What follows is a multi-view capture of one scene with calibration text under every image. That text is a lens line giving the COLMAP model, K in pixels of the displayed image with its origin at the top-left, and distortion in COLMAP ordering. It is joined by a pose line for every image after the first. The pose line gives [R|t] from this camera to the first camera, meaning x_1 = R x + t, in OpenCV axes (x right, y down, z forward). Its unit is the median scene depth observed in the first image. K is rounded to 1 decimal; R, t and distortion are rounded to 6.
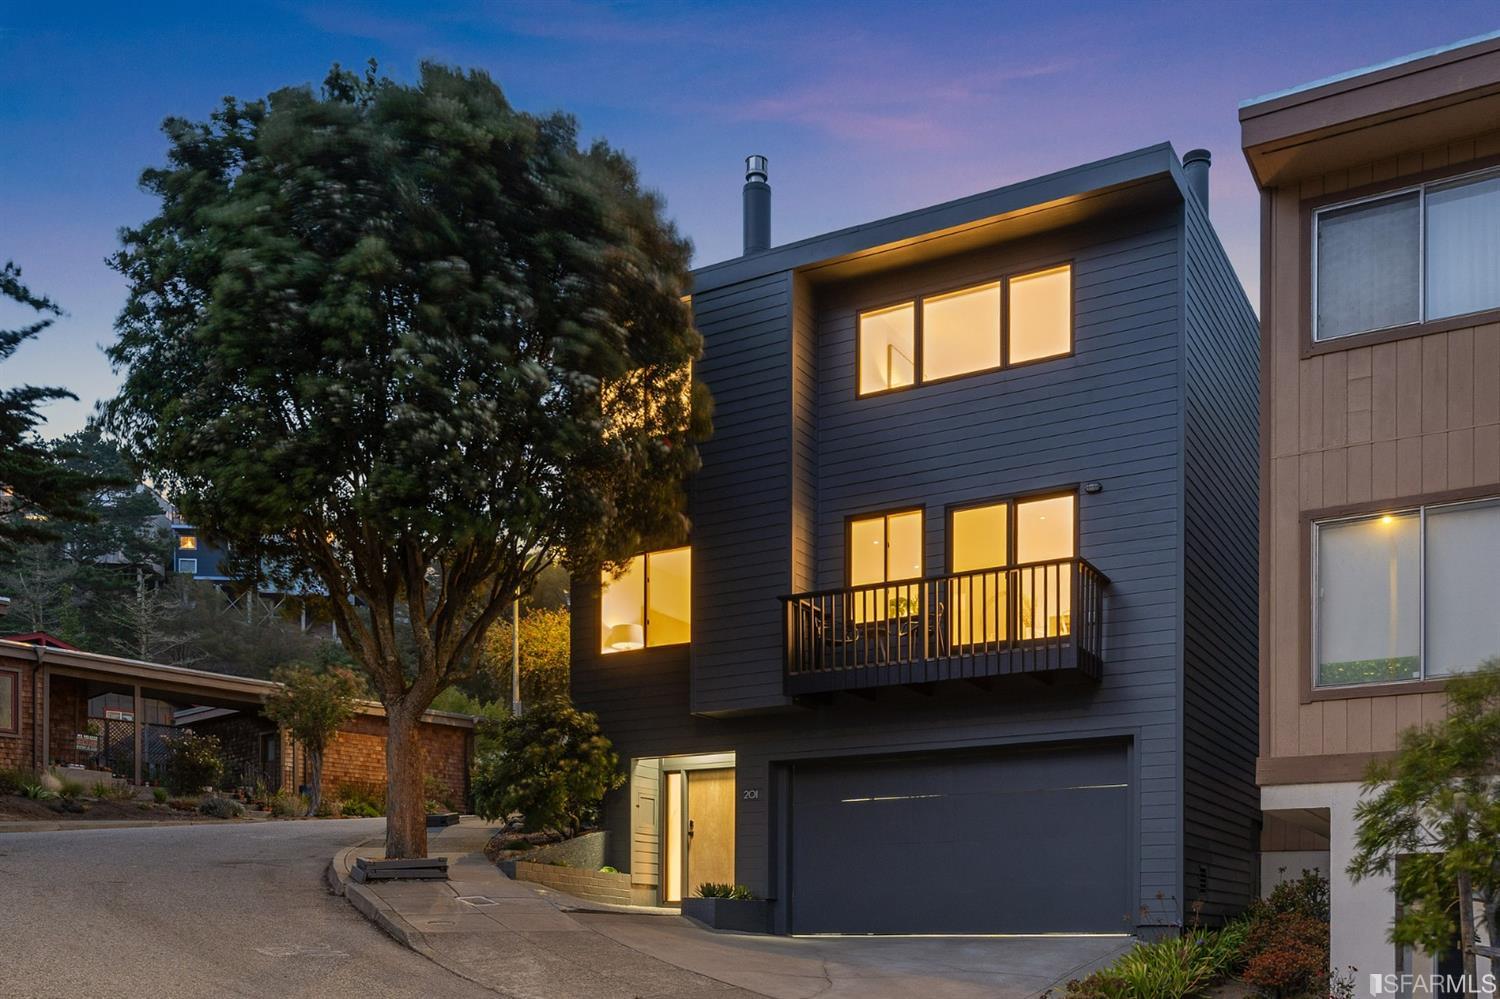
lens RADIAL K [[1025.9, 0, 750.0], [0, 1025.9, 499.5], [0, 0, 1]] dist [-0.001915, -0.000657]
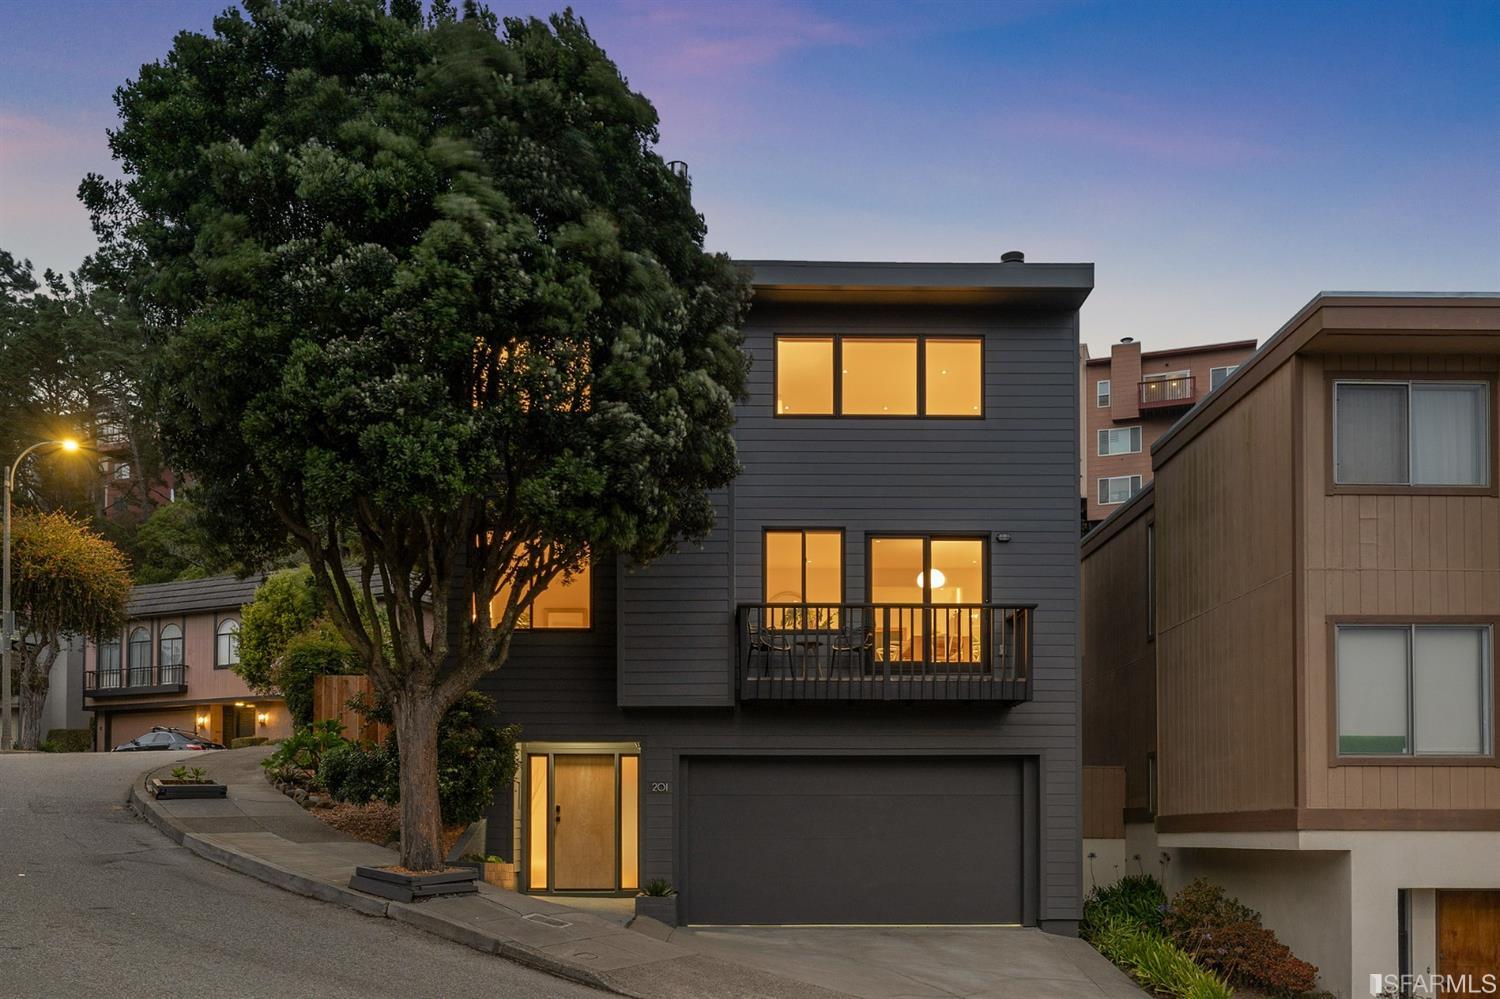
lens RADIAL K [[971.0, 0, 700.0], [0, 971.0, 448.1], [0, 0, 1]] dist [0.001677, 0.000031]
pose [[0.916794, 0.152561, 0.369071, -0.367838], [-0.149305, 0.988078, -0.037555, -0.017581], [-0.370400, -0.020674, 0.928642, 0.086110]]
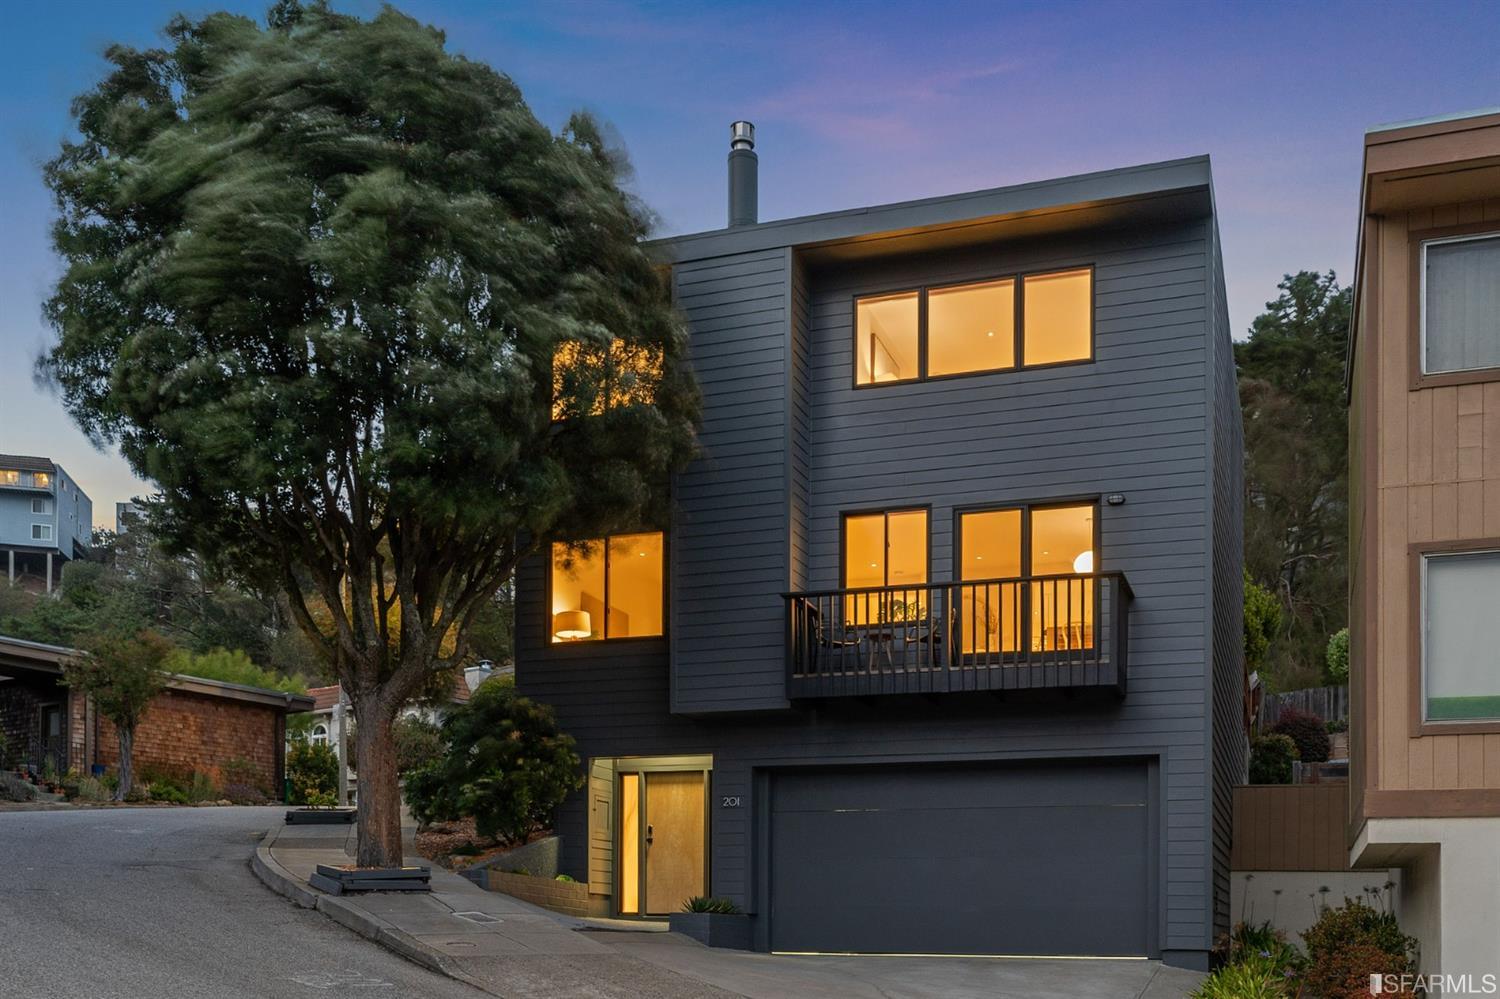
lens RADIAL K [[1070.0, 0, 744.4], [0, 1070.0, 487.8], [0, 0, 1]] dist [-0.001341, -0.000955]
pose [[0.989470, 0.063332, 0.130147, -0.131221], [-0.064043, 0.997946, 0.001287, -0.001311], [-0.129799, -0.009608, 0.991494, 0.029399]]
